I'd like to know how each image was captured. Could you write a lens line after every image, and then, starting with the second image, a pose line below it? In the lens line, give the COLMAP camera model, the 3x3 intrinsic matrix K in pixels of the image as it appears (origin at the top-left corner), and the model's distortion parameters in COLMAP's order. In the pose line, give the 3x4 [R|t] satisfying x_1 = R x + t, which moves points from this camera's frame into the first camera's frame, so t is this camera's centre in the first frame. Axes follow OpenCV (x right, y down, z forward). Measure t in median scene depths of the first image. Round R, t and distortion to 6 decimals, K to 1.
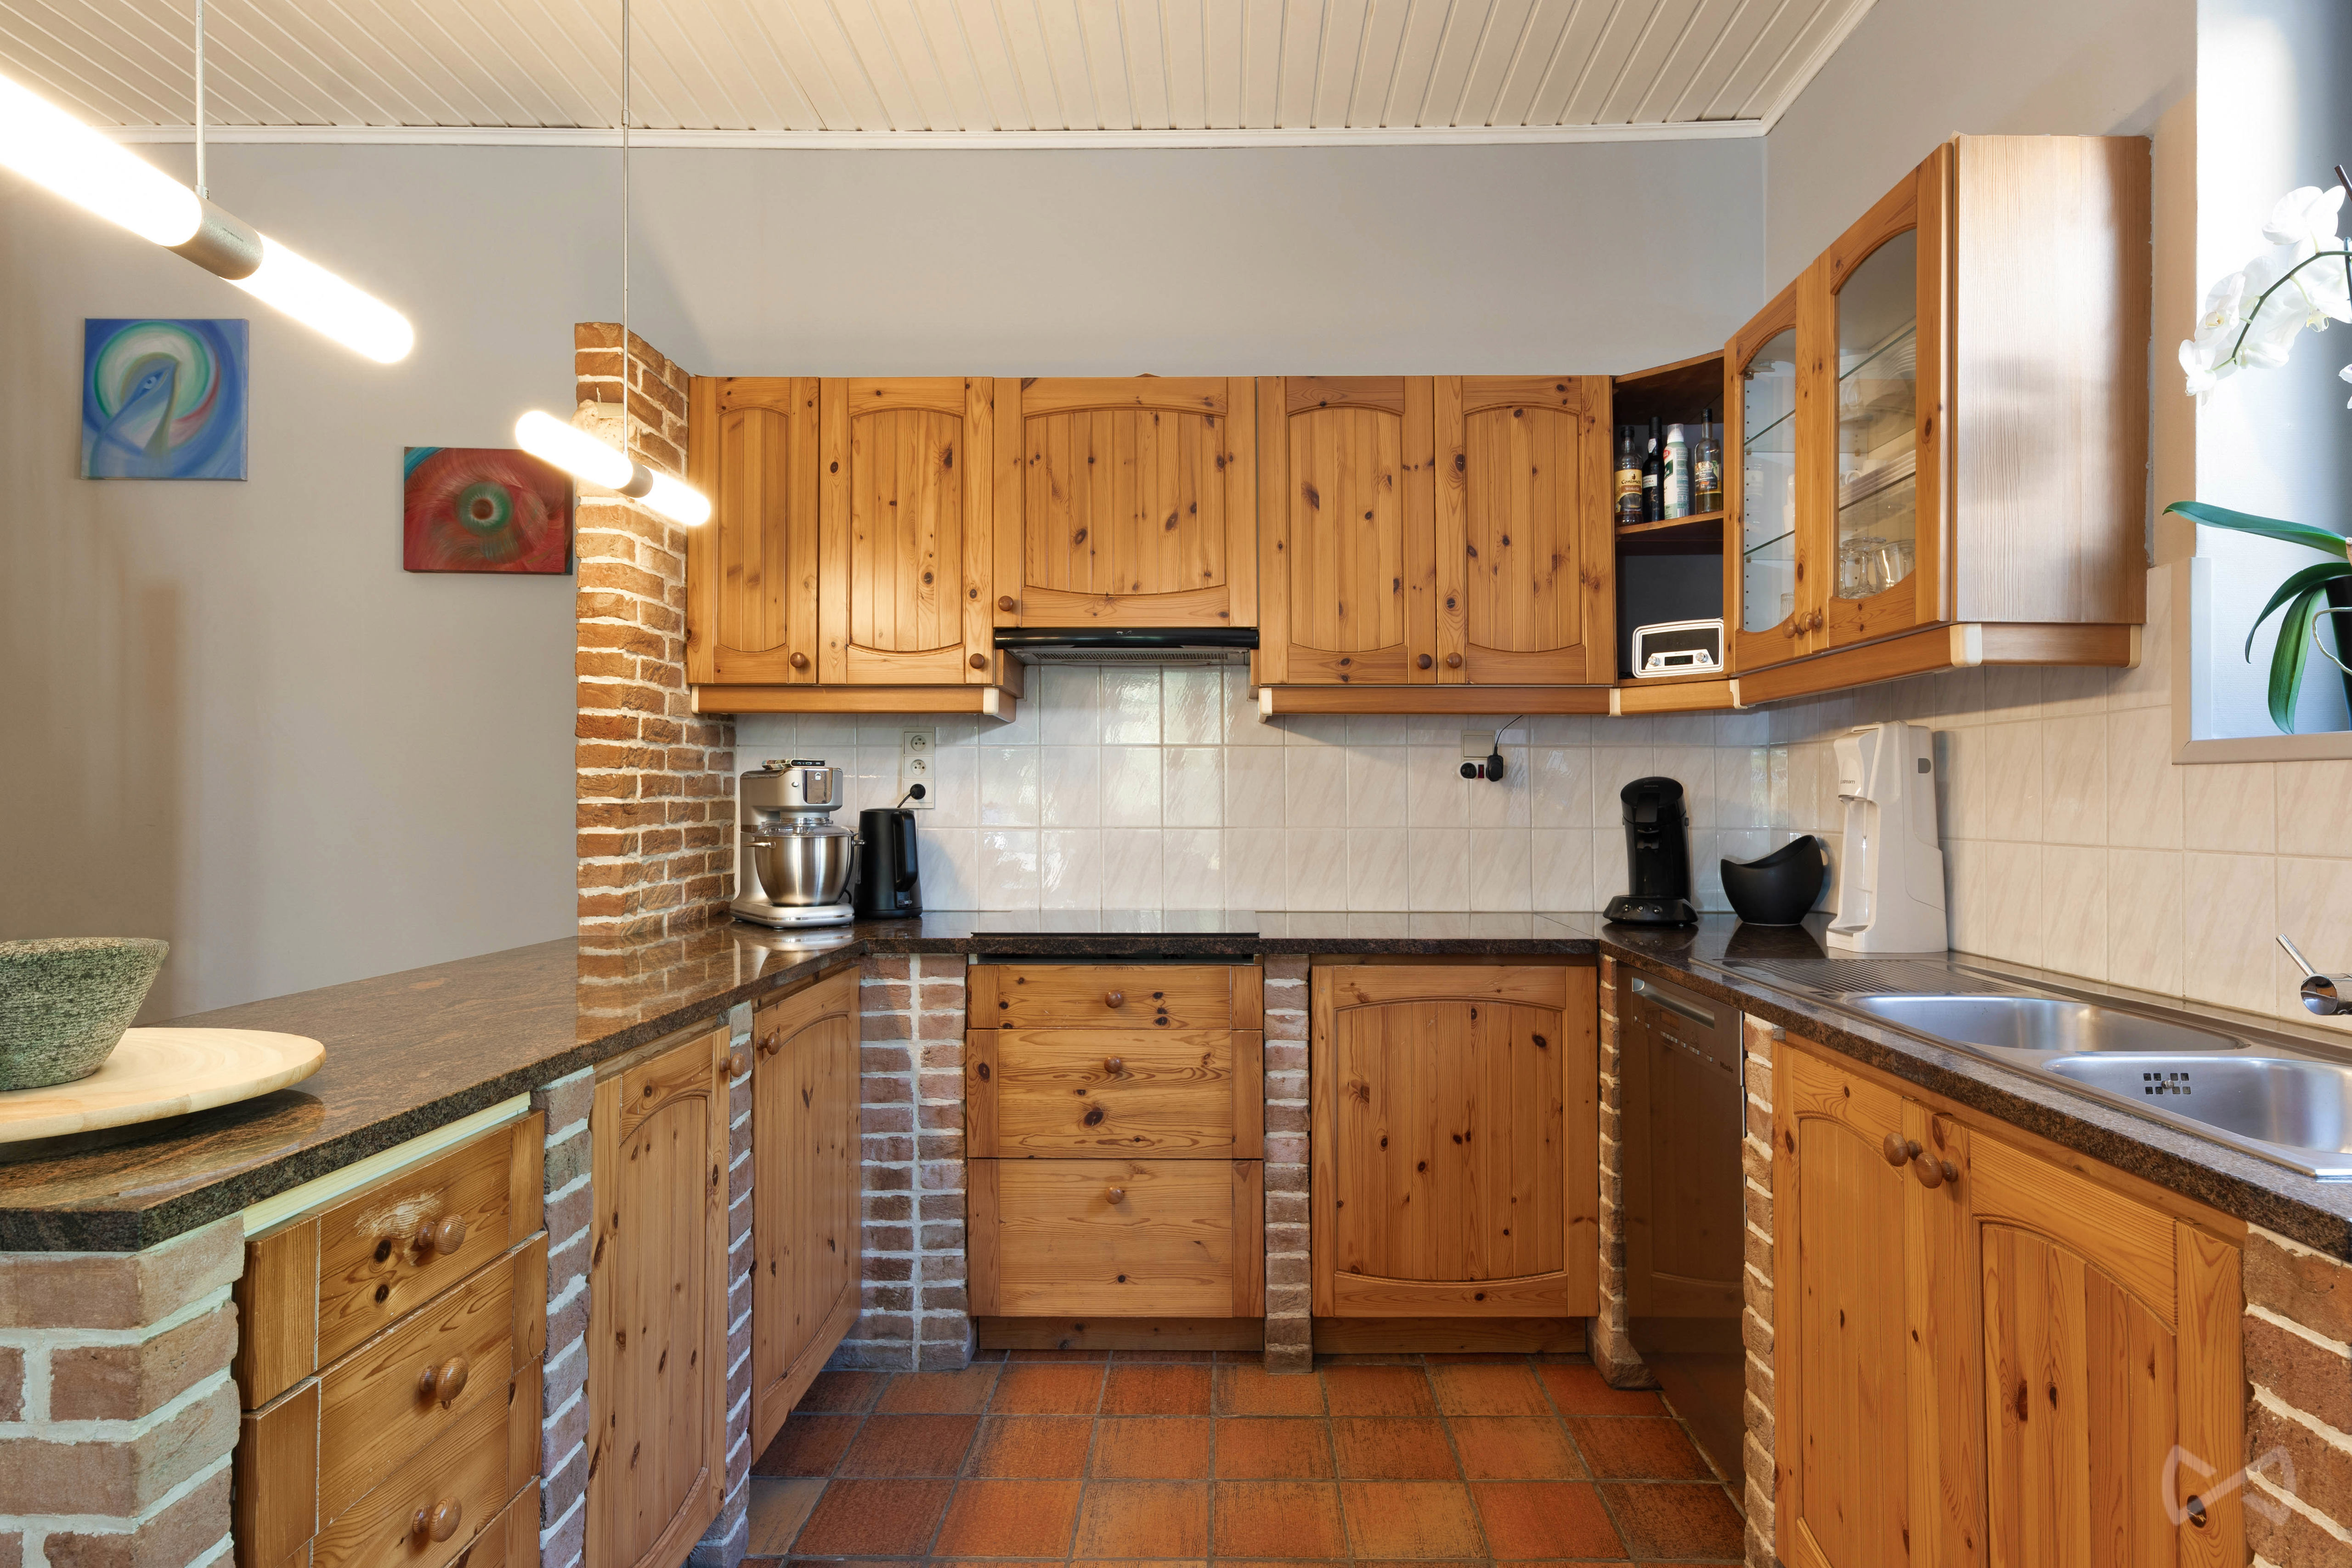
lens RADIAL K [[1242.4, 0, 1182.8], [0, 1242.4, 788.5], [0, 0, 1]] dist [0.006768, 0.000442]
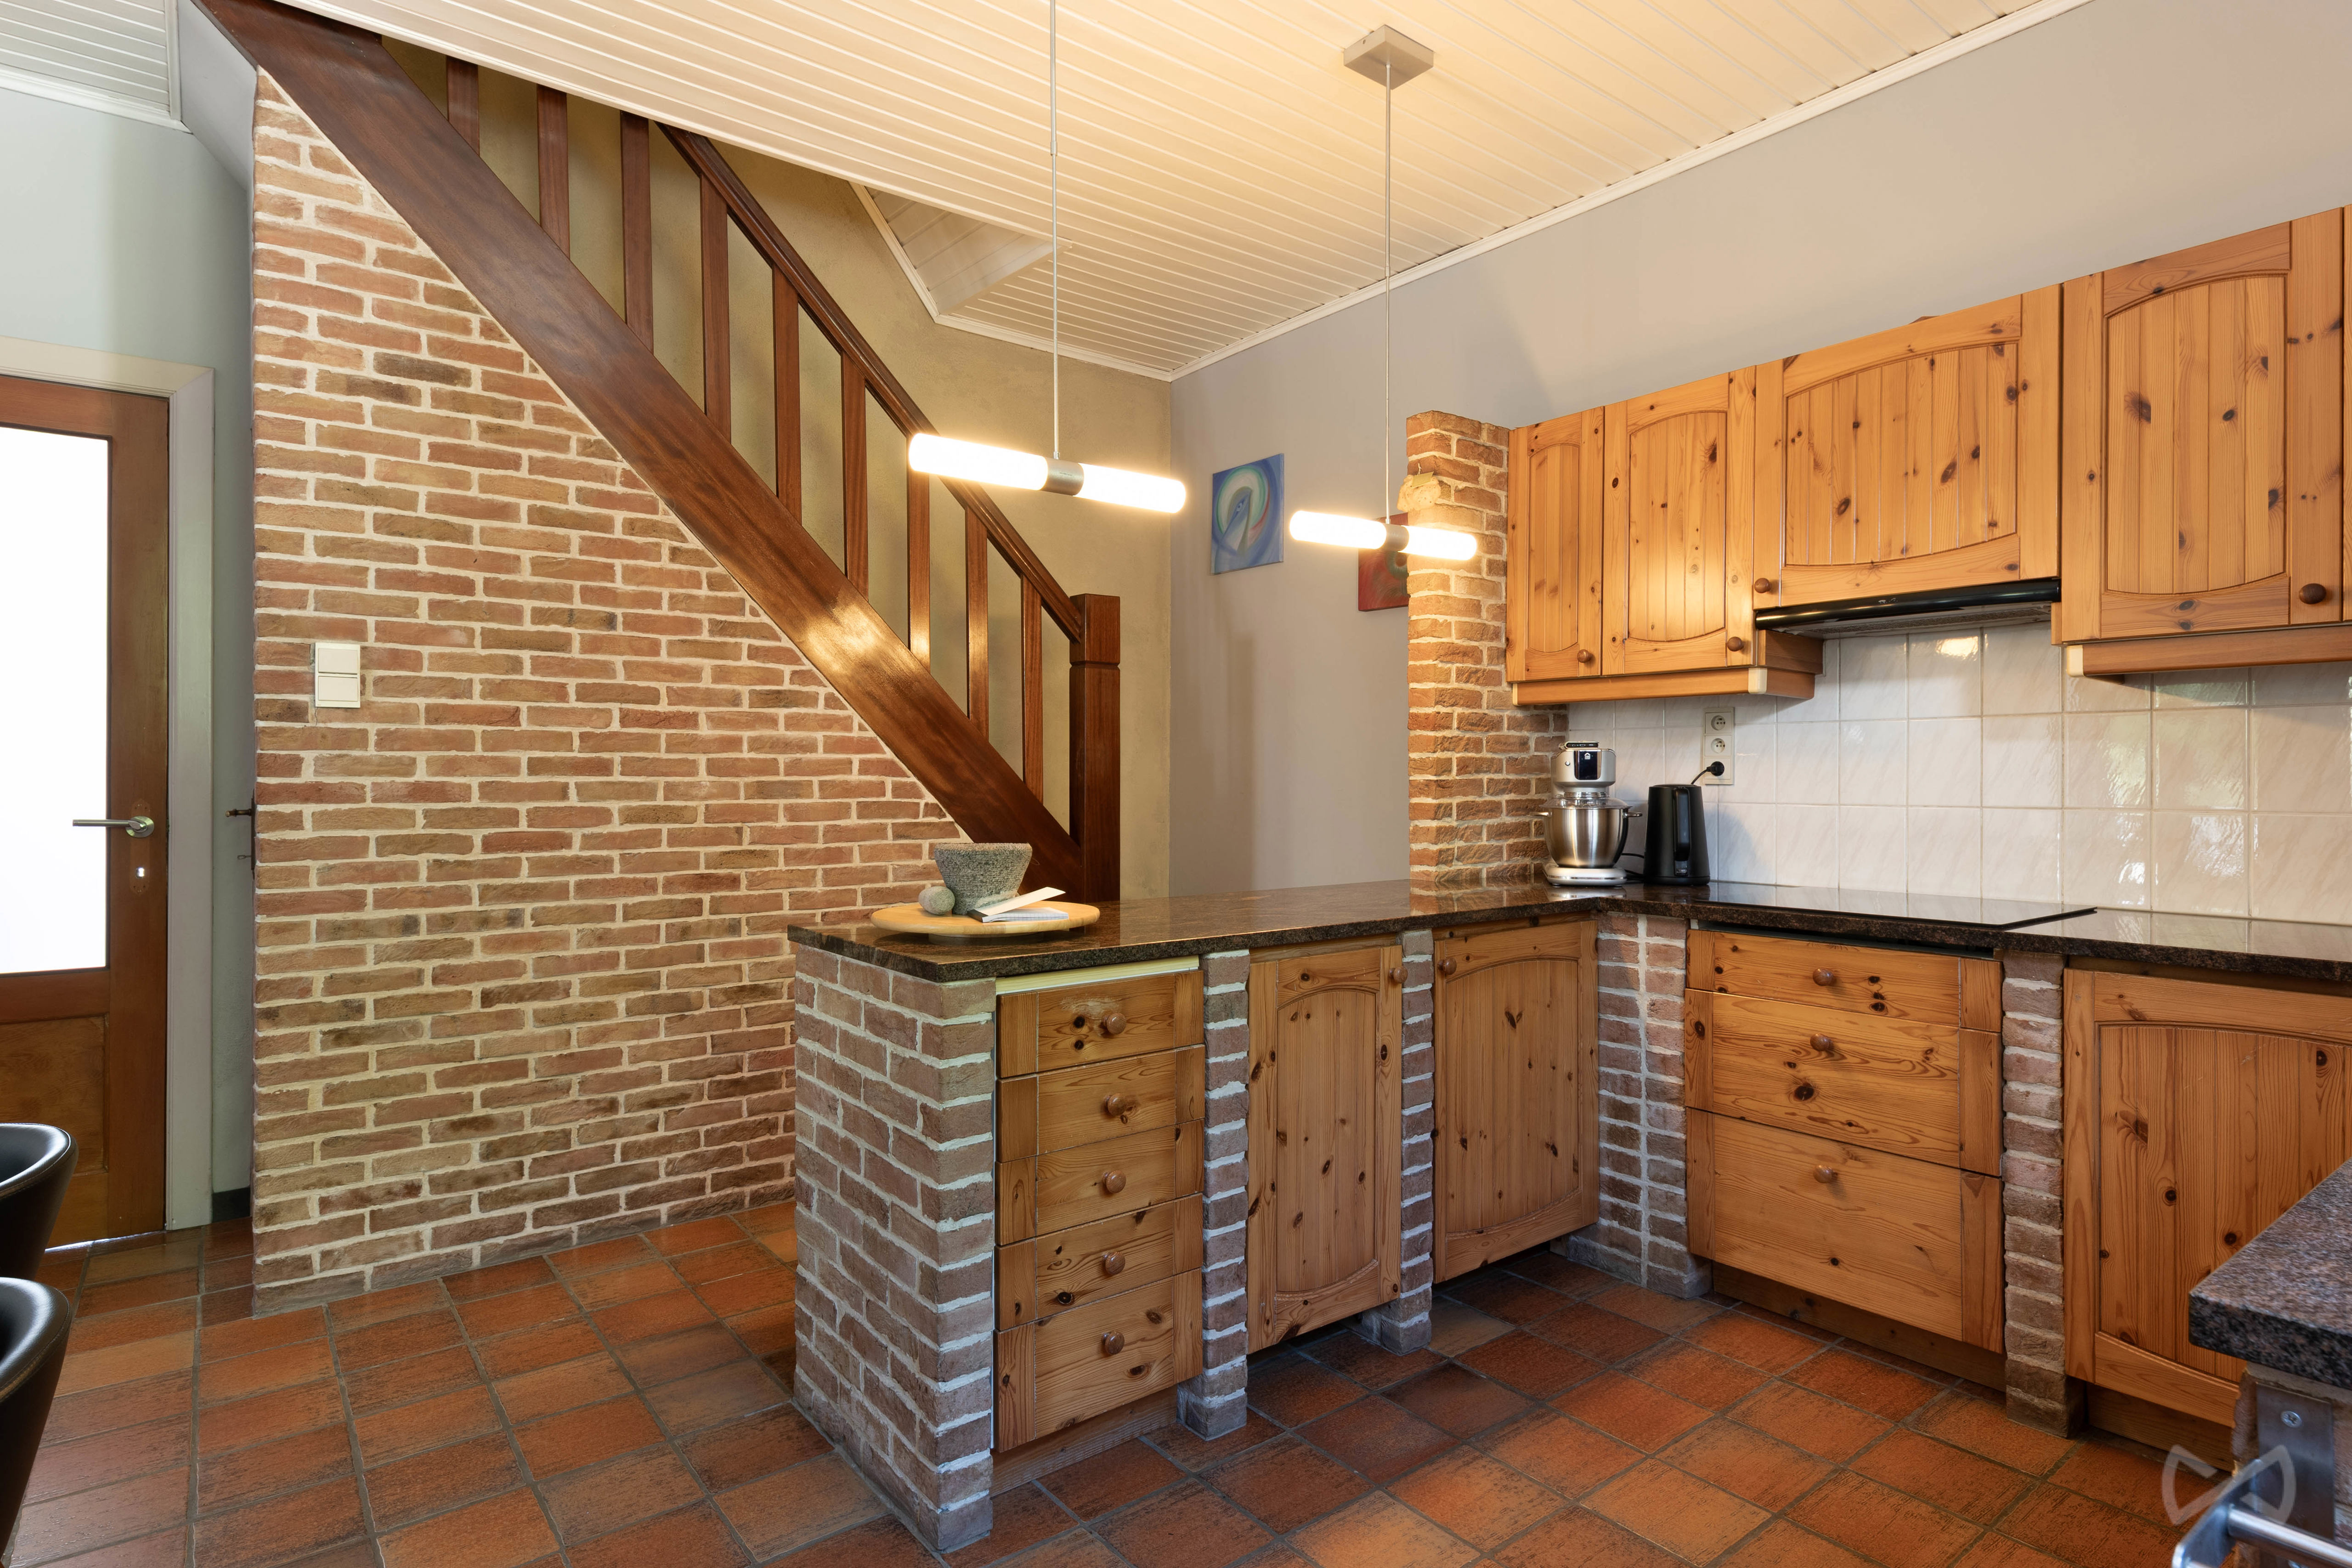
lens RADIAL K [[1242.4, 0, 1214.6], [0, 1242.4, 781.3], [0, 0, 1]] dist [0.006768, 0.000442]
pose [[0.632739, 0.002260, -0.774362, 0.400631], [0.008645, 0.999913, 0.009982, -0.001103], [0.774317, -0.013010, 0.632665, -0.002351]]
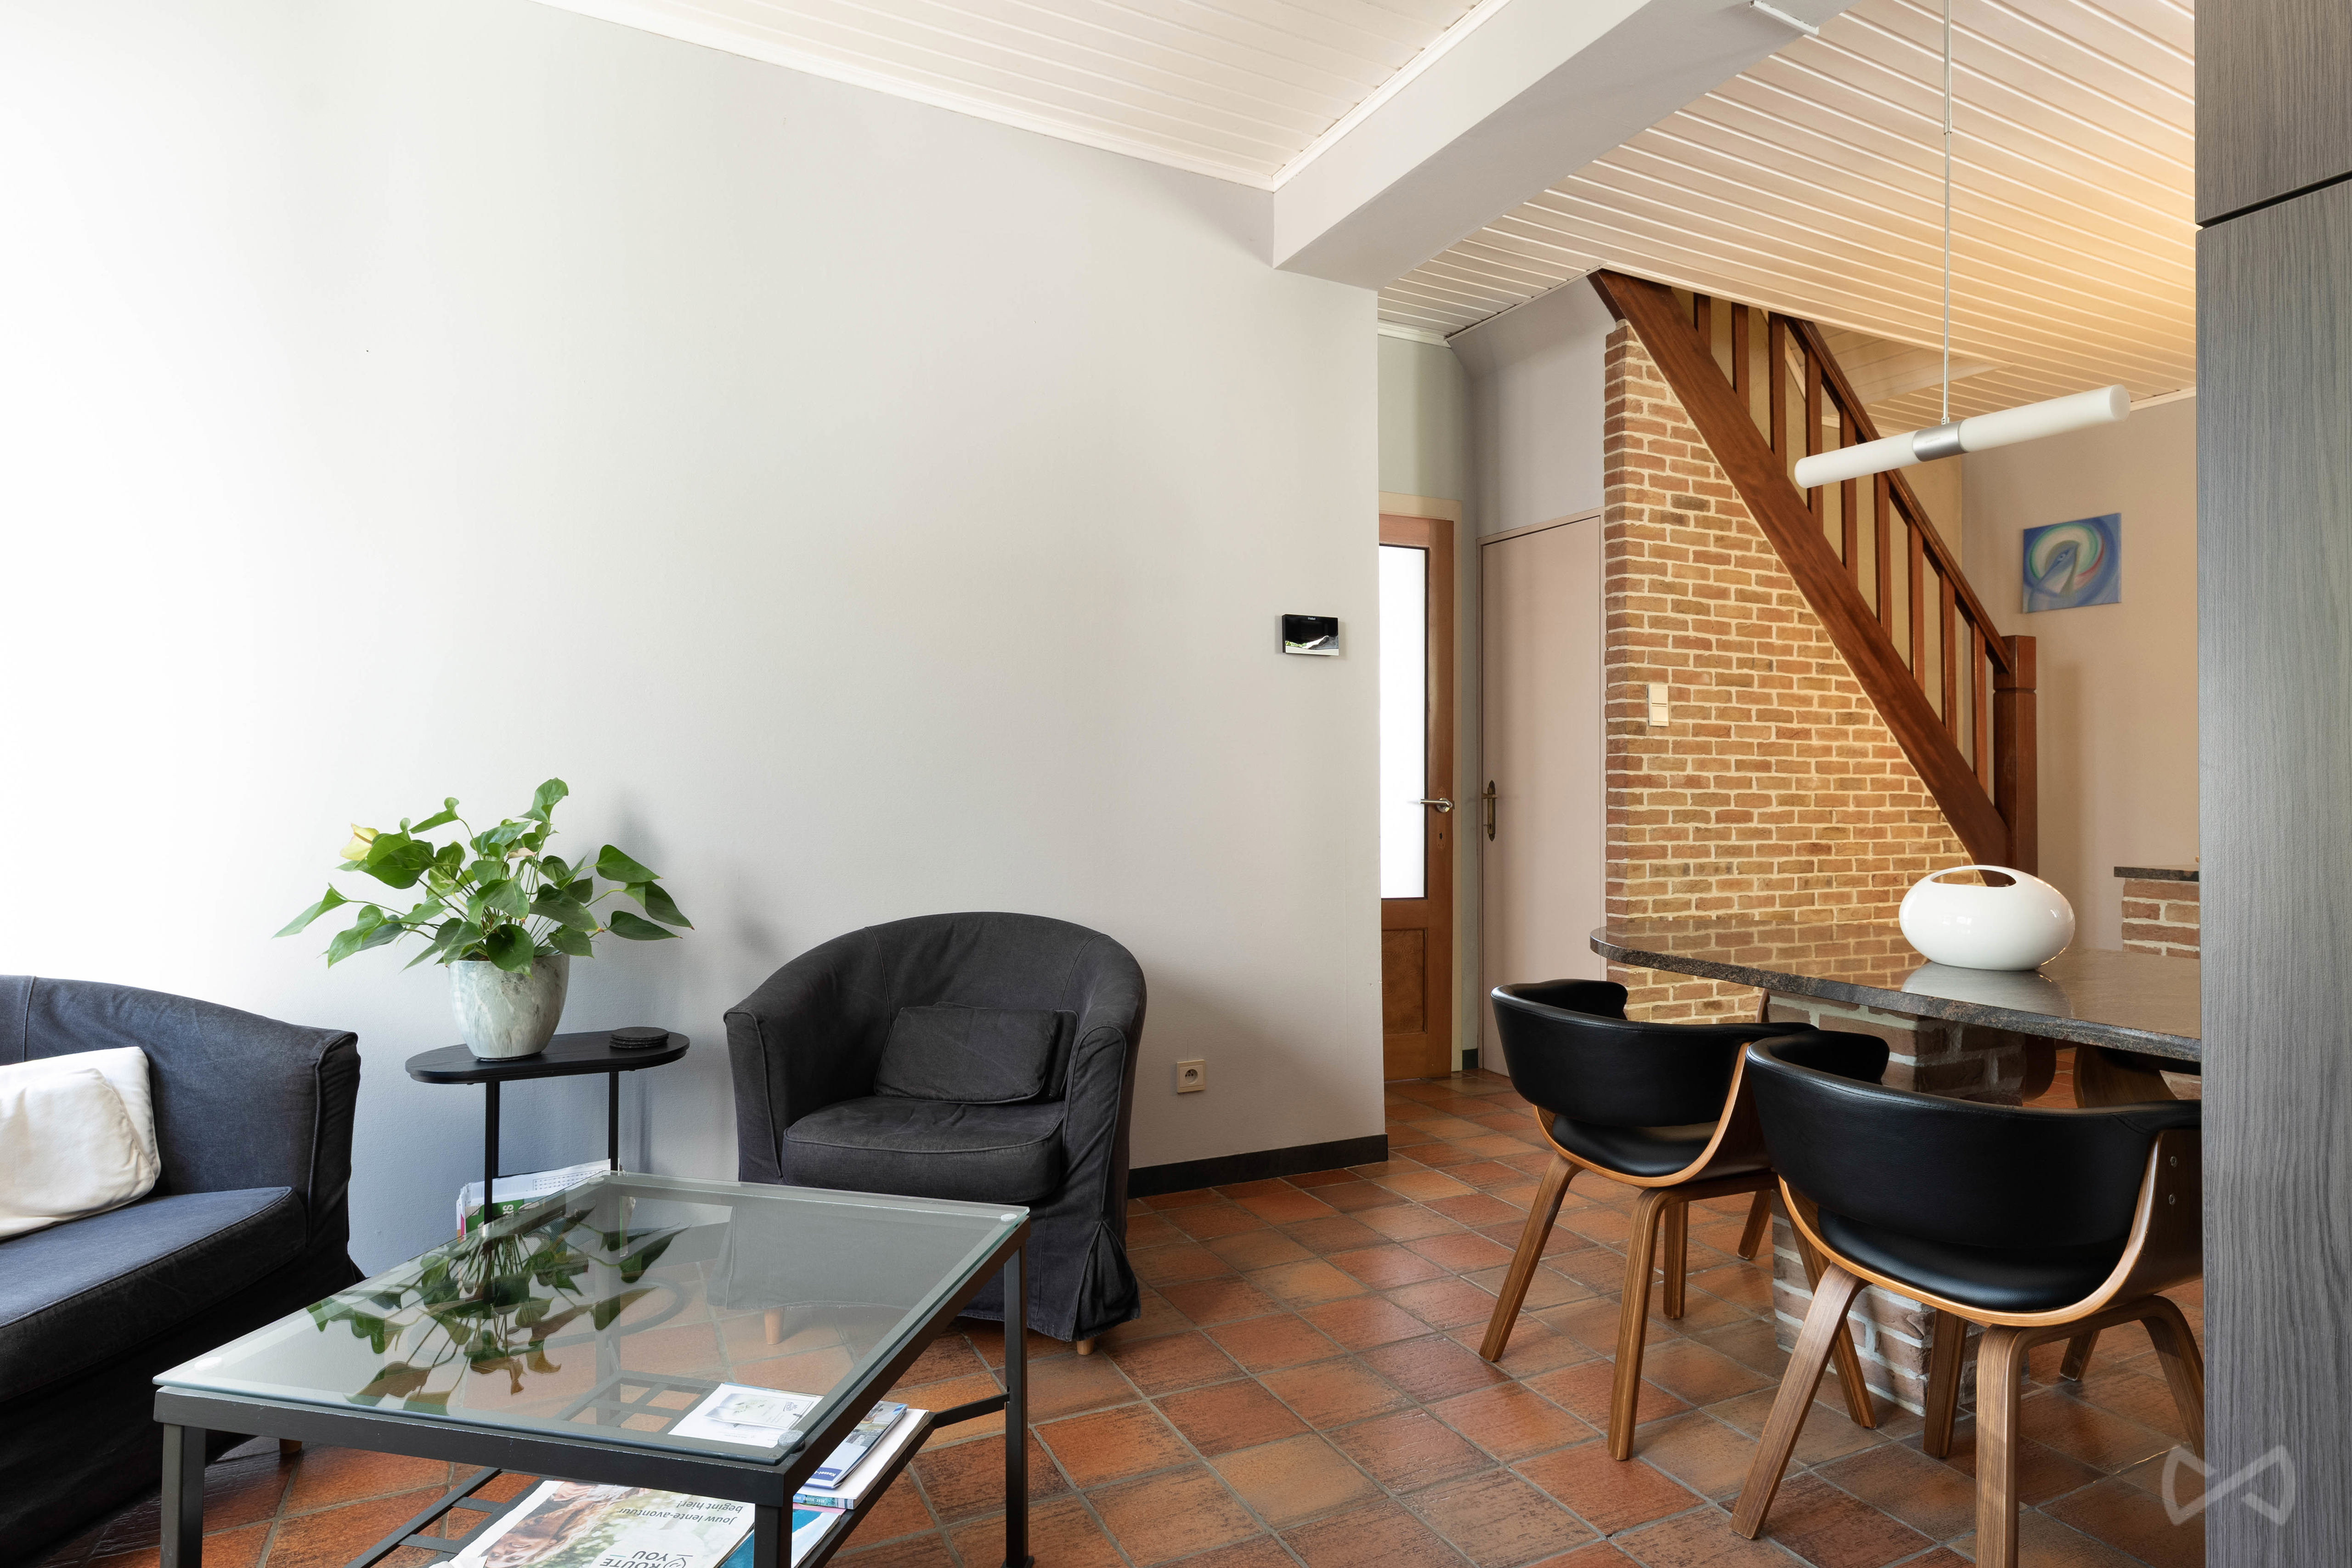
lens RADIAL K [[1242.4, 0, 1159.5], [0, 1242.4, 780.1], [0, 0, 1]] dist [0.006768, 0.000442]
pose [[0.442297, -0.008993, -0.896823, 0.282043], [0.002803, 0.999959, -0.008645, 0.023102], [0.896864, 0.001310, 0.442304, -1.194732]]
